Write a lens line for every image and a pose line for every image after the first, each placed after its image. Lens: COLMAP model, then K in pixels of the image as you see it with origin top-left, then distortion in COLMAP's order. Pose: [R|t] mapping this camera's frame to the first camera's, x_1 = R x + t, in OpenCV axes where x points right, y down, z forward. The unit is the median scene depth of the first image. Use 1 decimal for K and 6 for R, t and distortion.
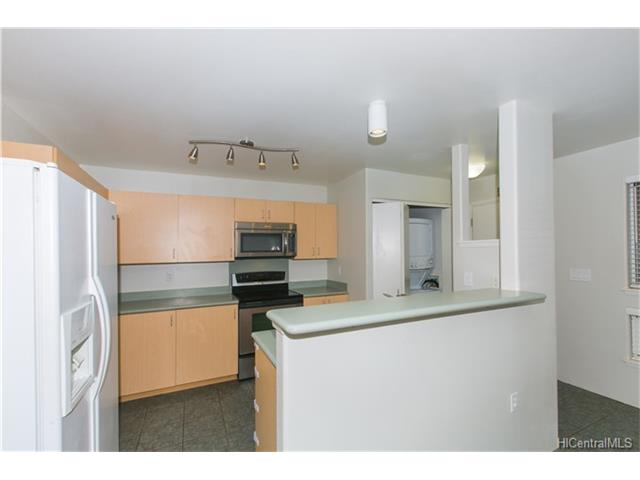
lens RADIAL K [[285.5, 0, 318.8], [0, 285.5, 245.0], [0, 0, 1]] dist [-0.000056, -0.000015]
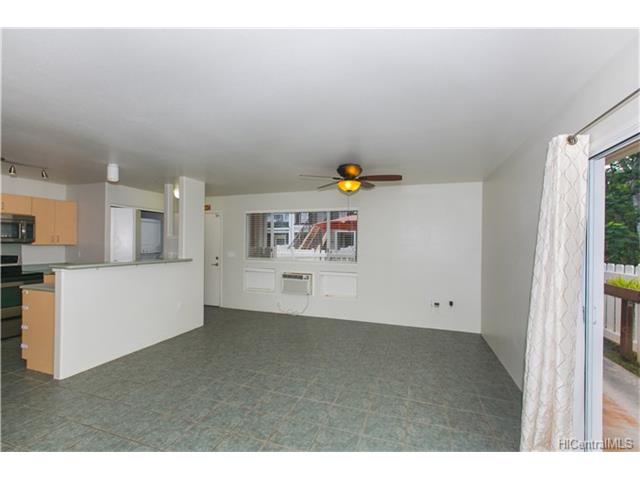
lens RADIAL K [[285.5, 0, 318.8], [0, 285.5, 245.0], [0, 0, 1]] dist [-0.000056, -0.000015]
pose [[0.691435, 0.012275, 0.722335, -0.118934], [-0.031141, 0.999433, 0.012825, -0.002822], [-0.721767, -0.031362, 0.691425, -0.720845]]
